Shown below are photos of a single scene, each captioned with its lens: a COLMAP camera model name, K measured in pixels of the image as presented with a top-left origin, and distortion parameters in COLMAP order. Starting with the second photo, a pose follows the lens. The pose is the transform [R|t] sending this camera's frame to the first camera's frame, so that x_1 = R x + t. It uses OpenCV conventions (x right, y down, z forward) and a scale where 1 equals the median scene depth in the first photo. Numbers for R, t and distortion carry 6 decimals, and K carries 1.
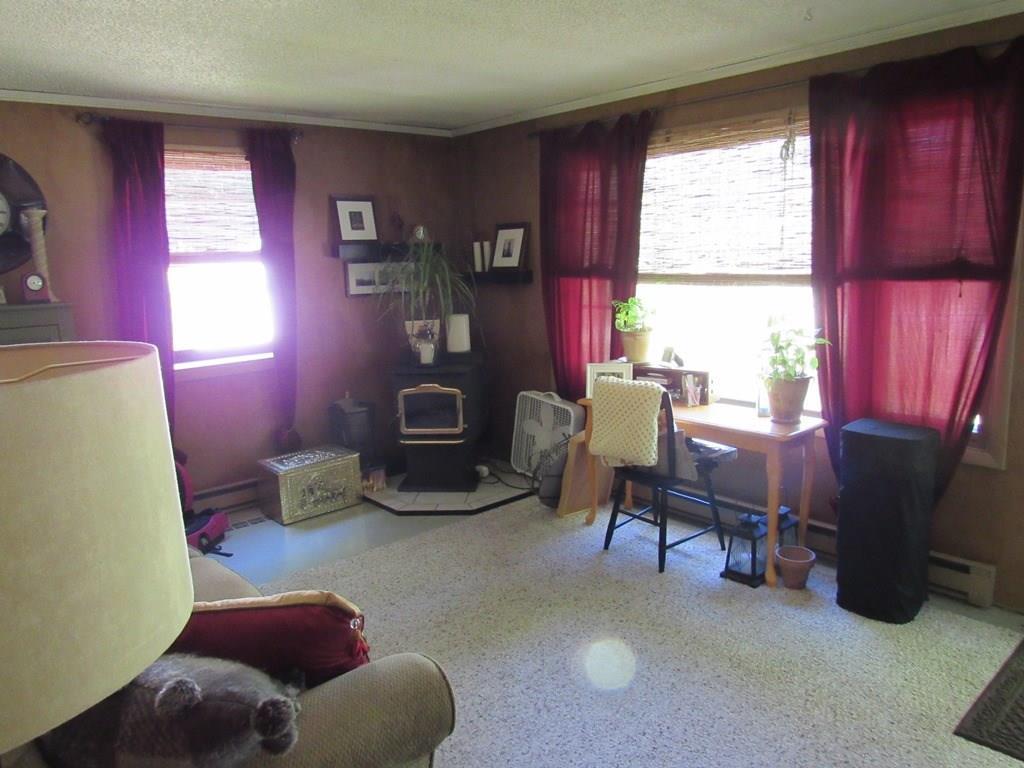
lens RADIAL K [[725.8, 0, 512.5], [0, 725.8, 382.6], [0, 0, 1]] dist [-0.048737, -0.002478]
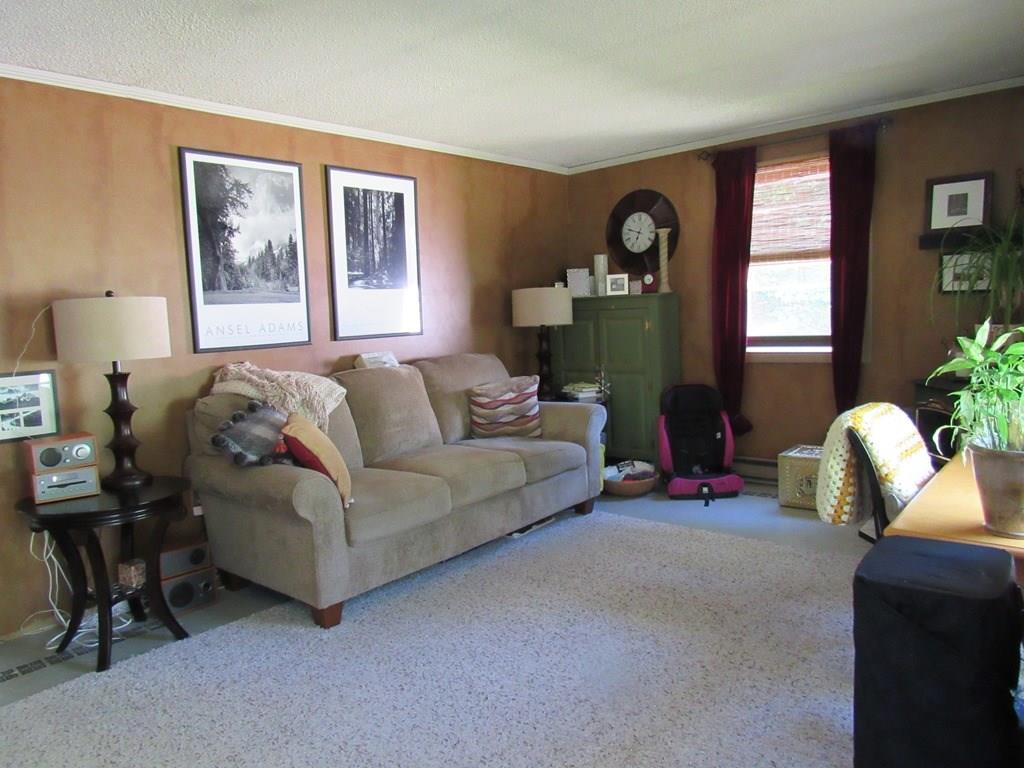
lens RADIAL K [[725.8, 0, 511.9], [0, 725.8, 385.6], [0, 0, 1]] dist [-0.048737, -0.002478]
pose [[0.135650, 0.131343, -0.982012, 0.665975], [-0.117741, 0.986287, 0.115650, -0.055236], [0.983736, 0.099936, 0.149255, 0.439045]]
